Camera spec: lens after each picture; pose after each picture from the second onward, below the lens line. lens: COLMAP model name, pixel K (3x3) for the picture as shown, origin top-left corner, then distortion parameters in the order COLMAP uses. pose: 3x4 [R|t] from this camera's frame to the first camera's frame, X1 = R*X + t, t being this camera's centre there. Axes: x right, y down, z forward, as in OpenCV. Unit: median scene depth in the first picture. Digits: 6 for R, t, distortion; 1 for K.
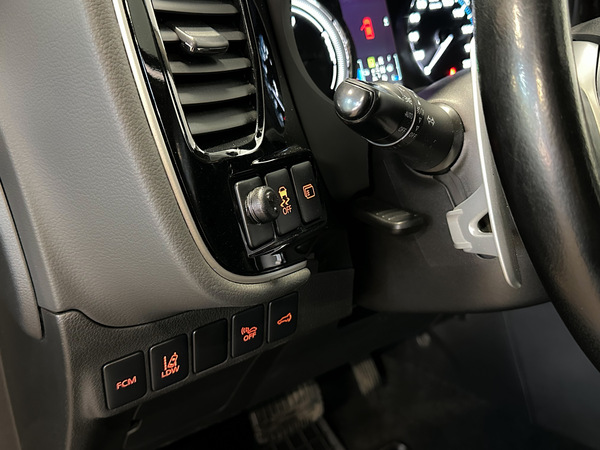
lens RADIAL K [[620.5, 0, 305.7], [0, 620.5, 229.9], [0, 0, 1]] dist [0.086527, 0.000000]
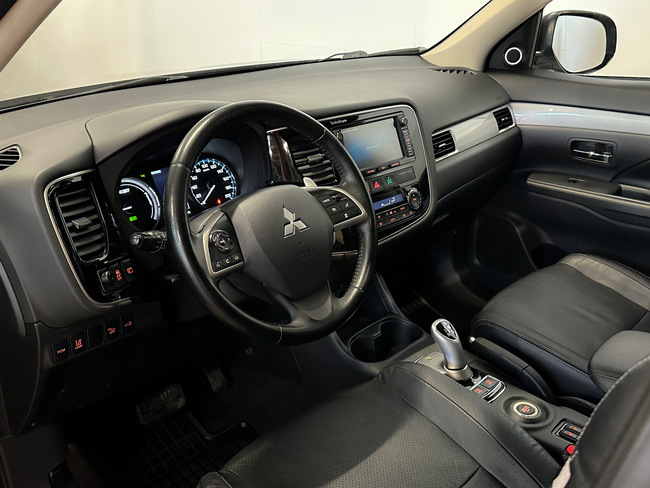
lens RADIAL K [[672.2, 0, 328.4], [0, 672.2, 238.8], [0, 0, 1]] dist [0.086527, 0.000000]
pose [[0.984915, -0.089046, 0.148370, 0.384072], [0.100192, 0.992544, -0.069406, 0.079945], [-0.141083, 0.083225, 0.986493, -1.783333]]
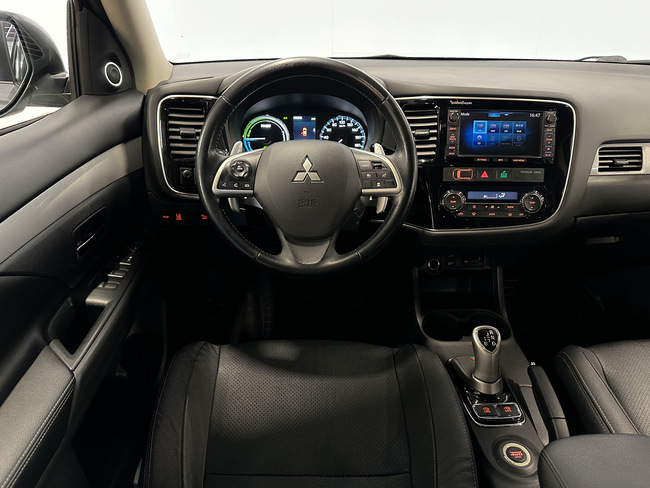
lens RADIAL K [[469.3, 0, 324.3], [0, 469.3, 246.7], [0, 0, 1]] dist [0.063379, -0.075067]
pose [[0.830313, 0.250842, -0.497653, 1.781325], [-0.250144, 0.965717, 0.069414, -0.024128], [0.498004, 0.066850, 0.864594, -0.868767]]
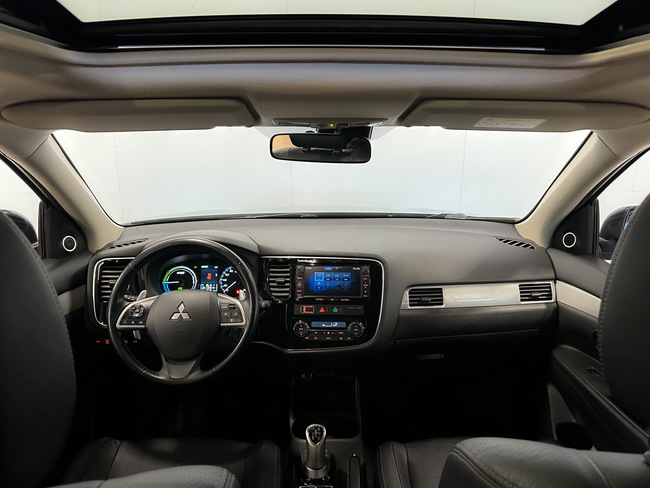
lens RADIAL K [[469.3, 0, 329.2], [0, 469.3, 241.9], [0, 0, 1]] dist [0.063379, -0.075067]
pose [[0.819220, 0.123171, -0.560096, 3.045100], [-0.244932, 0.958252, -0.147518, -0.396728], [0.518543, 0.258035, 0.815188, -1.267272]]
